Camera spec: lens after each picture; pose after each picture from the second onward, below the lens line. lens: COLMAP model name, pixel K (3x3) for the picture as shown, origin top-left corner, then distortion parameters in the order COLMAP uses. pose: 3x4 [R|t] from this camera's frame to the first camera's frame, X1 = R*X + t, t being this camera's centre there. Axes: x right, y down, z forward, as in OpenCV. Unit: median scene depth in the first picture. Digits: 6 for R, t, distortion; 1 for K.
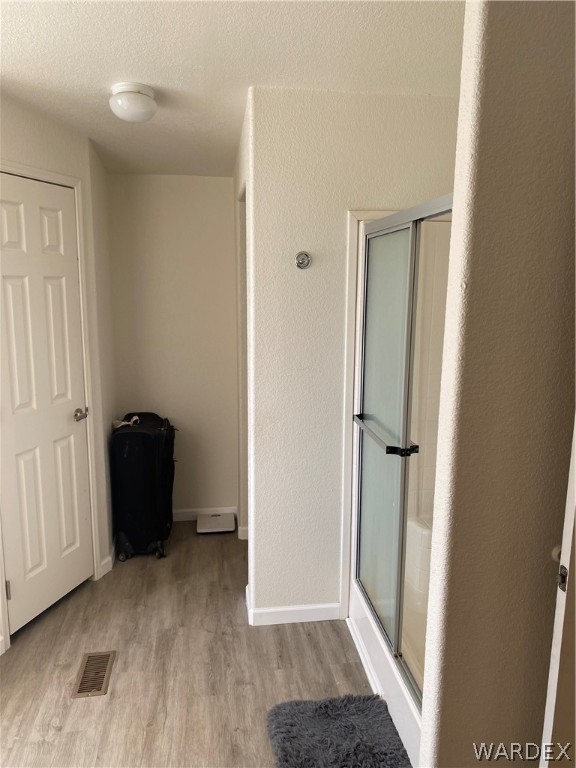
lens RADIAL K [[590.0, 0, 286.6], [0, 590.0, 385.3], [0, 0, 1]] dist [0.017528, -0.012583]
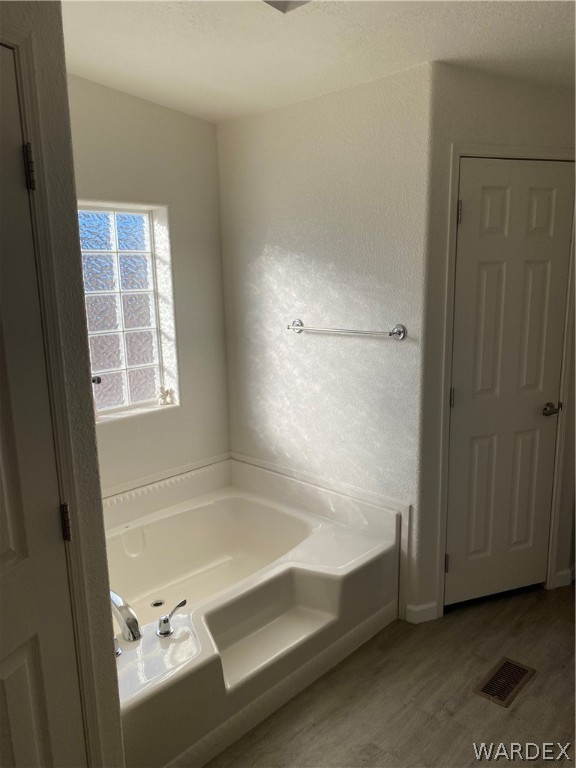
lens RADIAL K [[590.0, 0, 286.2], [0, 590.0, 384.5], [0, 0, 1]] dist [0.017528, -0.012583]
pose [[0.616194, 0.124352, -0.777715, 0.130055], [-0.106483, 0.991544, 0.074174, -0.015952], [0.780363, 0.037108, 0.624225, 0.110680]]
